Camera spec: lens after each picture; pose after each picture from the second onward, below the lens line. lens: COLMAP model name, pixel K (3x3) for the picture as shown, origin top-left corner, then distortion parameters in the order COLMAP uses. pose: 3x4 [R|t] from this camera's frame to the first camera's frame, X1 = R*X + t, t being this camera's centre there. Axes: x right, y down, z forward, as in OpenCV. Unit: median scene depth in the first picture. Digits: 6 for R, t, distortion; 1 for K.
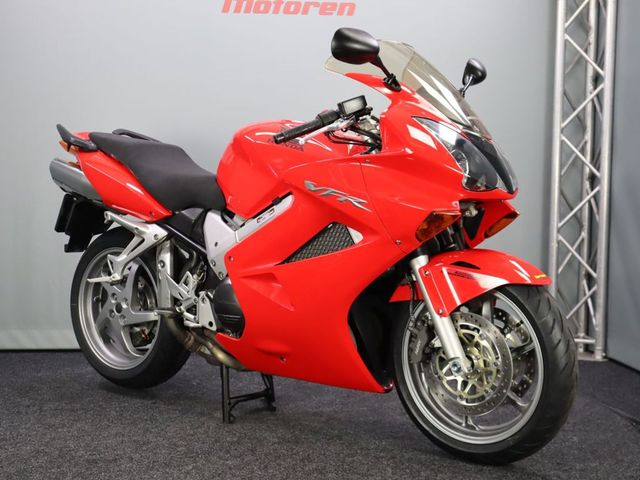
lens RADIAL K [[1048.3, 0, 322.7], [0, 1048.3, 245.7], [0, 0, 1]] dist [0.100034, 0.000000]
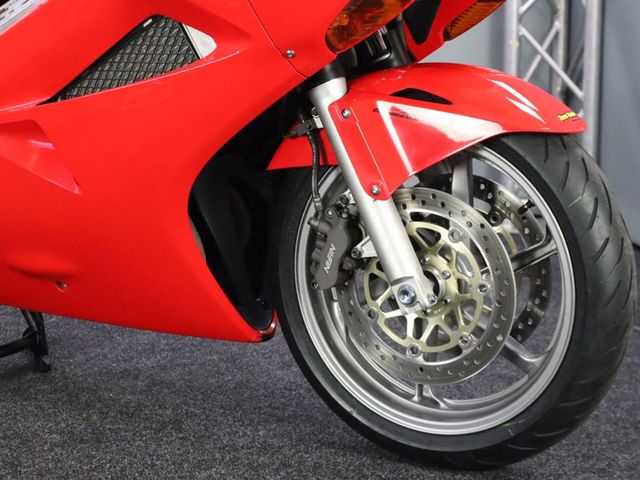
lens RADIAL K [[1452.6, 0, 318.6], [0, 1452.6, 240.9], [0, 0, 1]] dist [-0.243222, 0.000000]
pose [[0.986788, -0.044142, 0.155886, -0.024053], [0.020120, 0.988108, 0.152438, -0.019531], [-0.160762, -0.147288, 0.975942, 0.311076]]
